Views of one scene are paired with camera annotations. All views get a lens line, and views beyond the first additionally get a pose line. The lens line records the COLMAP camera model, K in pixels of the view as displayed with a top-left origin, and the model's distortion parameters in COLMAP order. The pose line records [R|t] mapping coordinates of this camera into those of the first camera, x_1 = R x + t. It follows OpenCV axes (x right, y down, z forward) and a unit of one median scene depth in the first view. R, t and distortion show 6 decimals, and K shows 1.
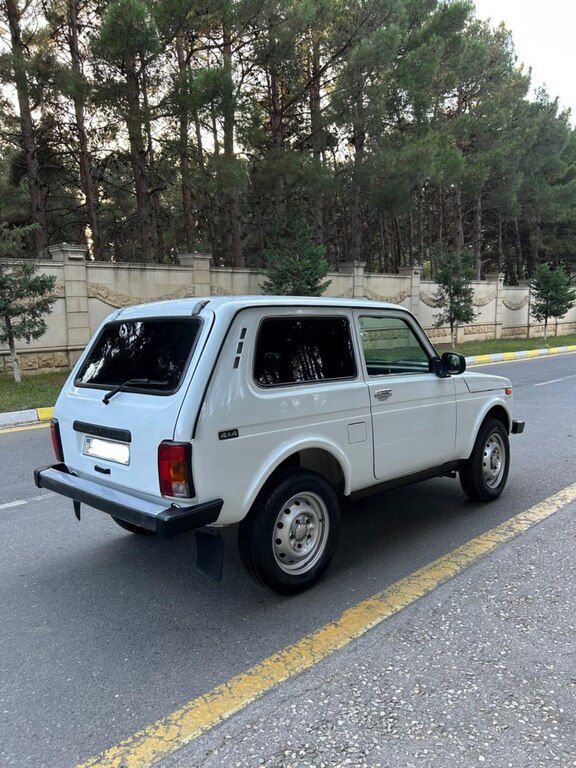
lens RADIAL K [[564.5, 0, 285.8], [0, 564.5, 388.4], [0, 0, 1]] dist [0.091174, -0.114463]
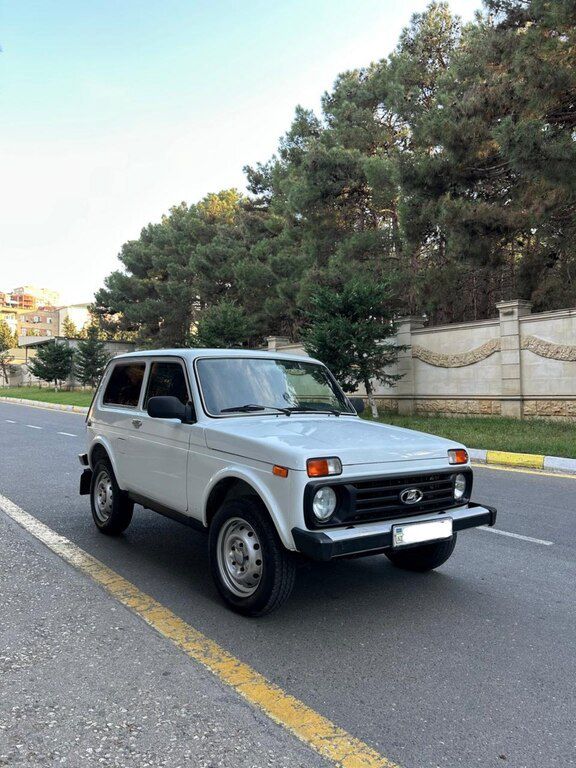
lens RADIAL K [[569.5, 0, 288.0], [0, 569.5, 384.0], [0, 0, 1]] dist [0.041258, -0.054954]
pose [[-0.111575, 0.019081, -0.993573, 1.311744], [-0.116022, 0.992728, 0.032093, -0.140858], [0.986960, 0.118857, -0.108549, 1.381583]]
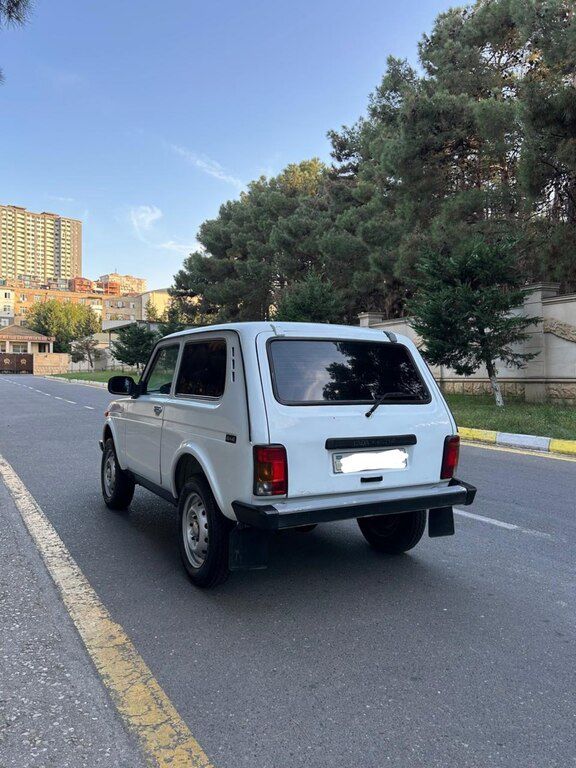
lens RADIAL K [[574.5, 0, 290.7], [0, 574.5, 382.5], [0, 0, 1]] dist [-0.002099, -0.001349]
pose [[-0.238575, 0.047797, -0.969947, 0.765243], [-0.103114, 0.991895, 0.074241, -0.102118], [0.965634, 0.117727, -0.231713, 1.145434]]
